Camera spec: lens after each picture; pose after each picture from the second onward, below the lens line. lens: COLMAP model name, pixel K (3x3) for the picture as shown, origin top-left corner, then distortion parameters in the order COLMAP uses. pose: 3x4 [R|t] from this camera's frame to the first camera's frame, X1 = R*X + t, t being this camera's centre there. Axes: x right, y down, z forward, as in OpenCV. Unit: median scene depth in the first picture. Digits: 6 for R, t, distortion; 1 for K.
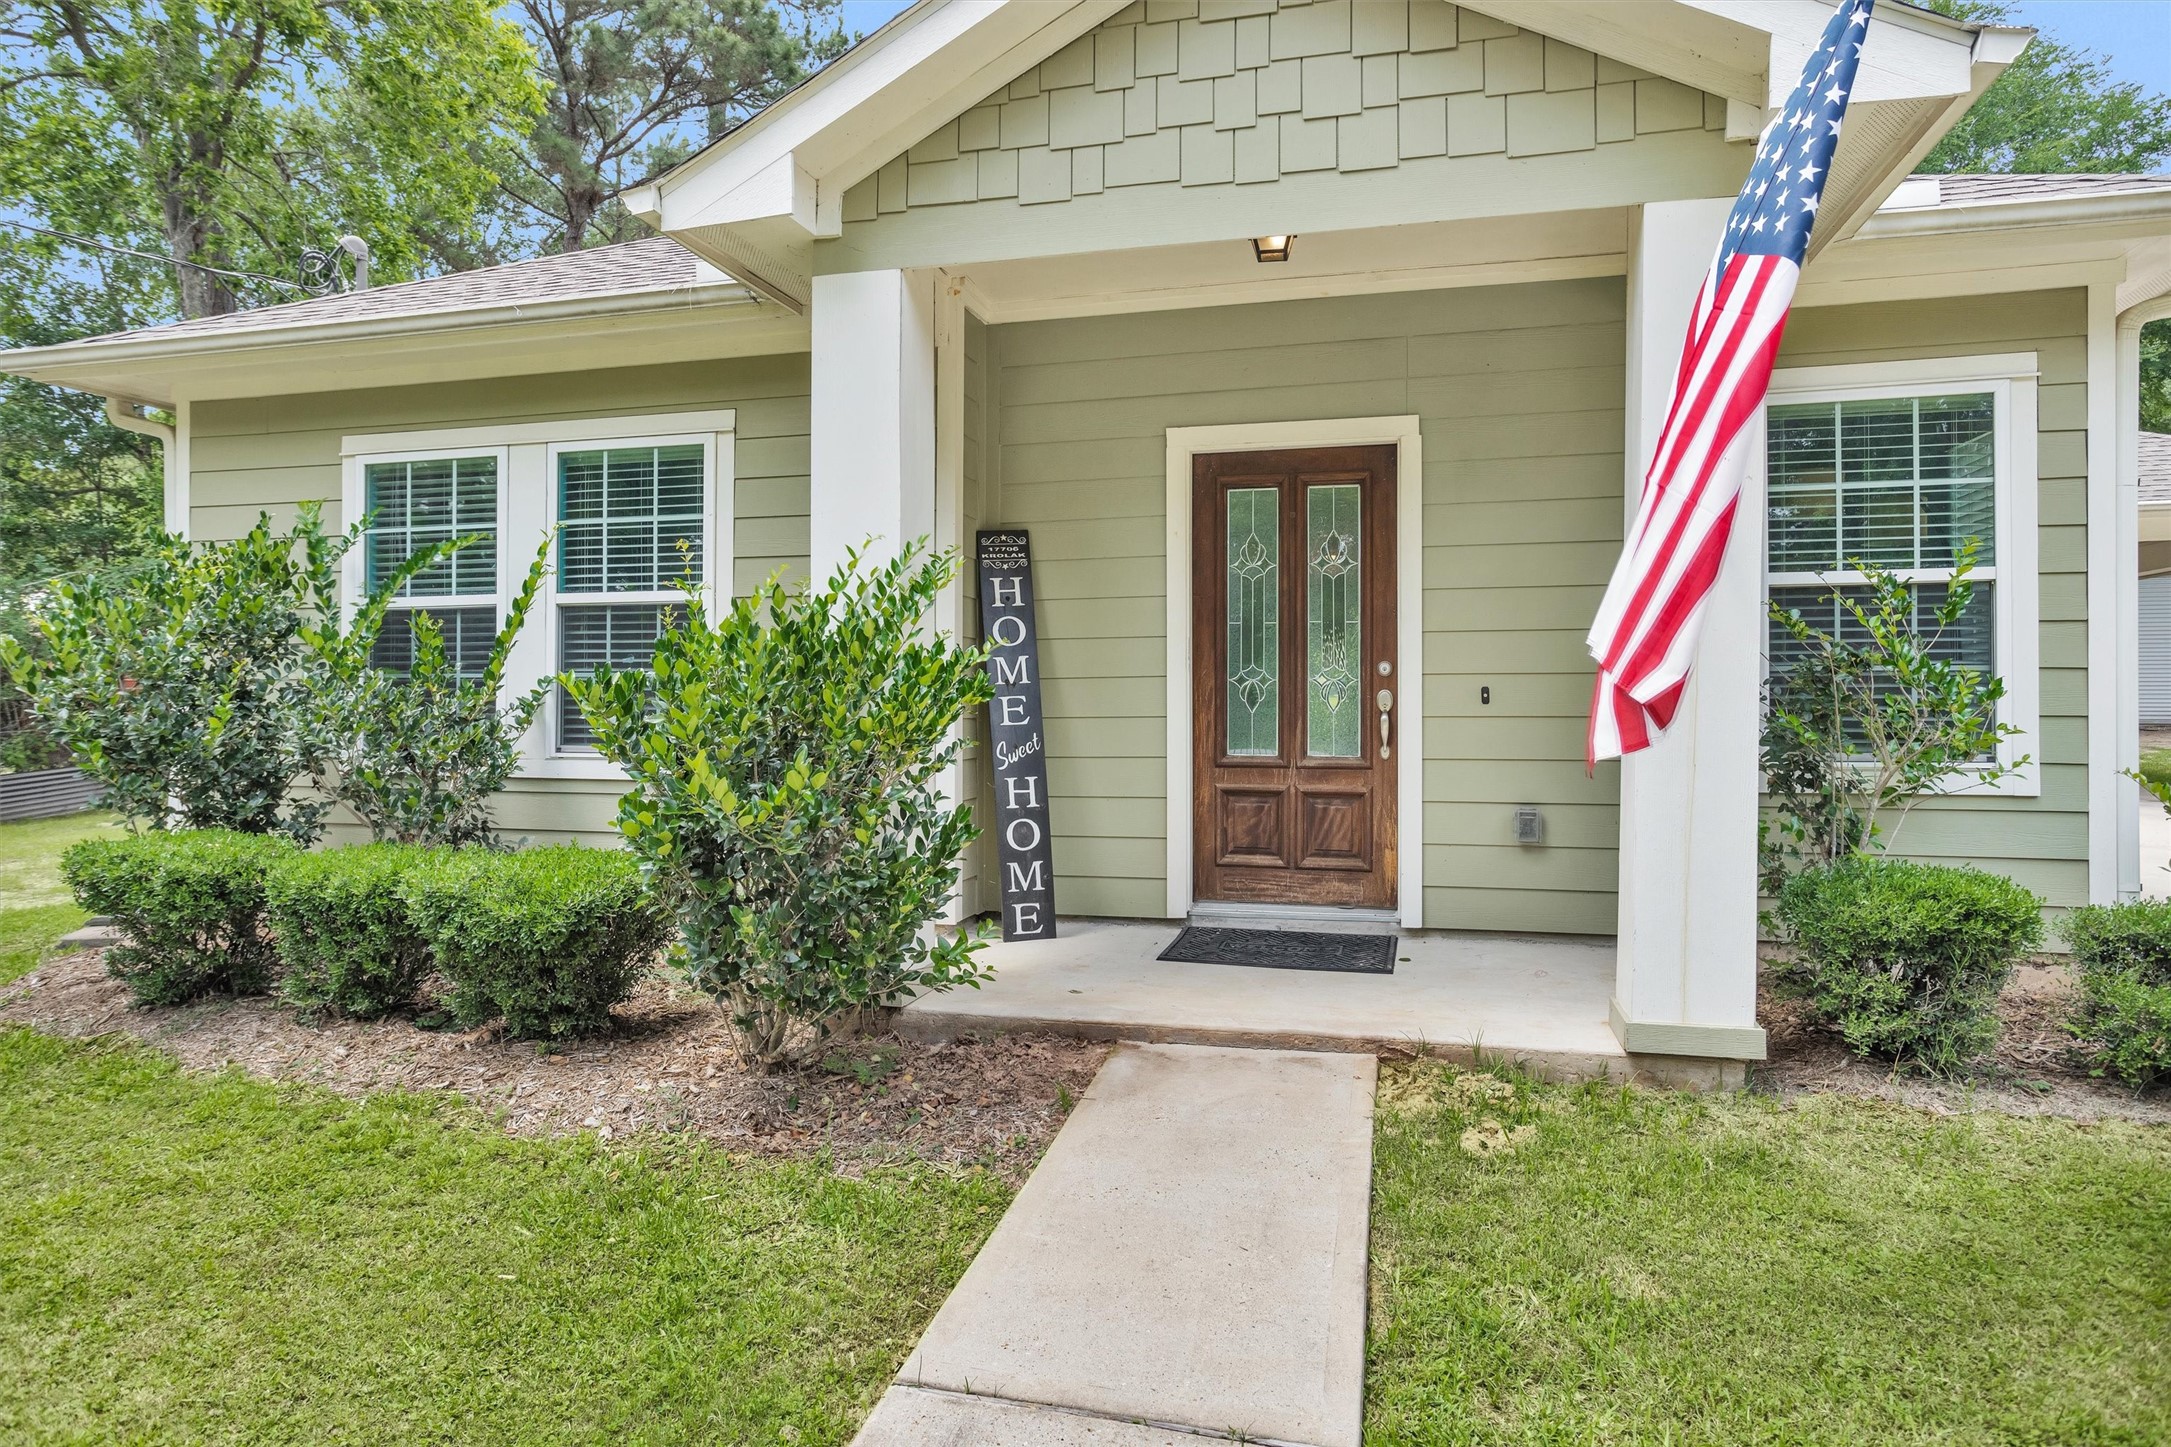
lens RADIAL K [[1151.4, 0, 1096.6], [0, 1151.4, 728.1], [0, 0, 1]] dist [-0.019839, 0.000349]
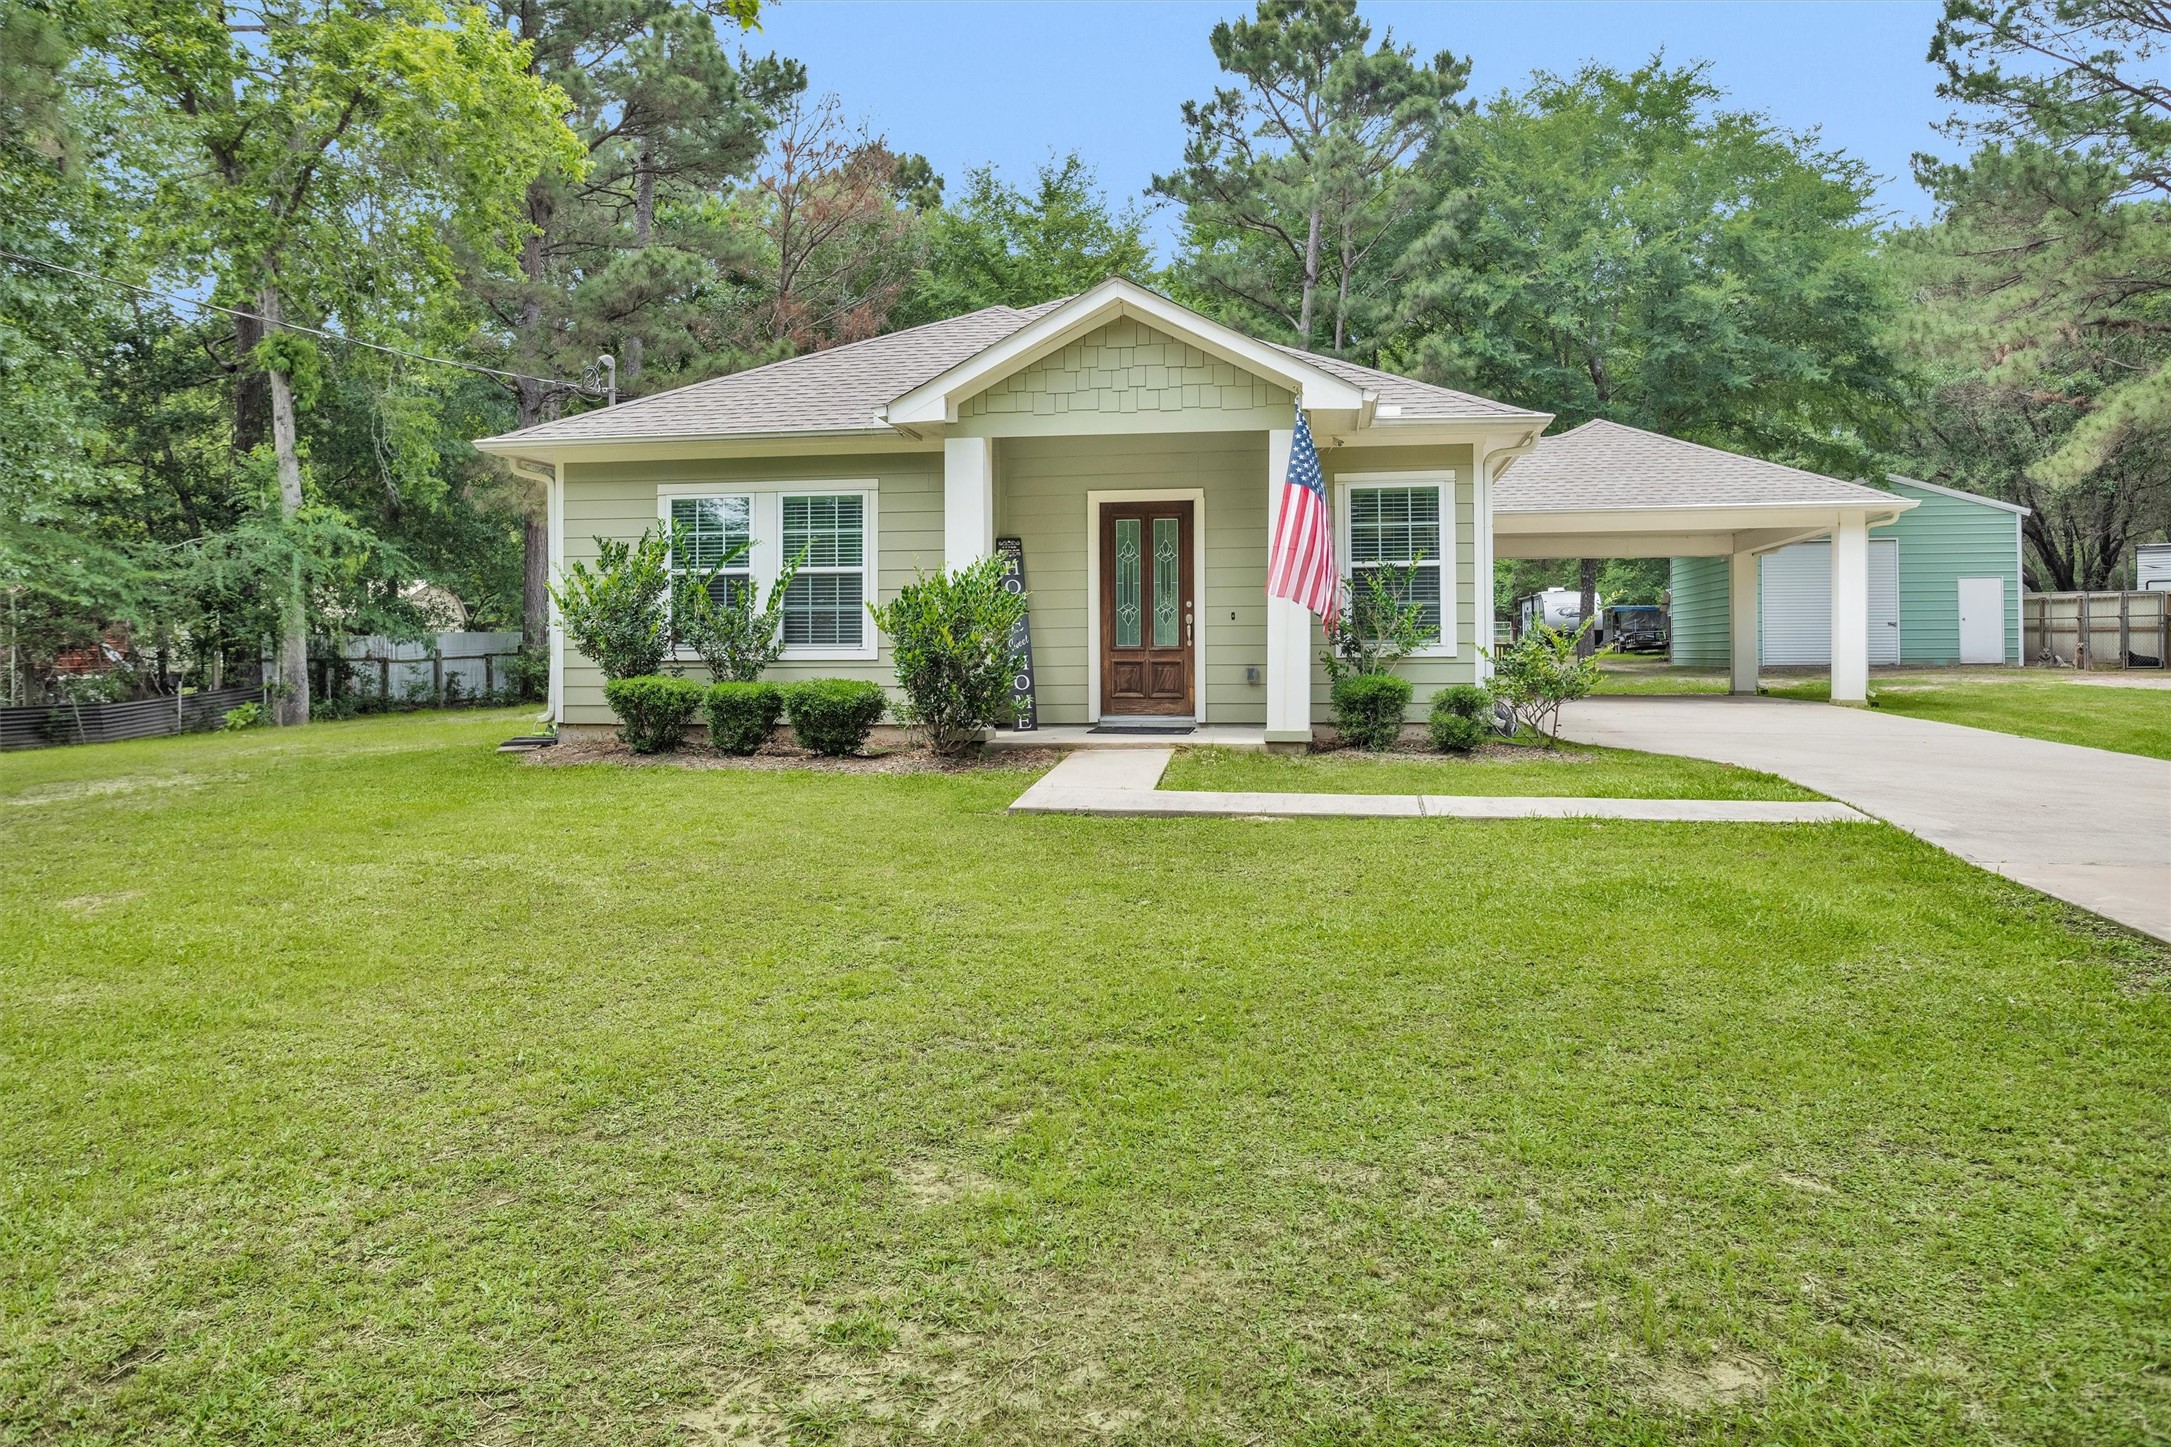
lens RADIAL K [[1126.5, 0, 1070.9], [0, 1126.5, 697.0], [0, 0, 1]] dist [-0.023939, -0.000072]
pose [[0.996984, -0.005327, 0.077423, -0.137545], [0.004378, 0.999913, 0.012424, 0.096318], [-0.077482, -0.012048, 0.996921, -1.108573]]
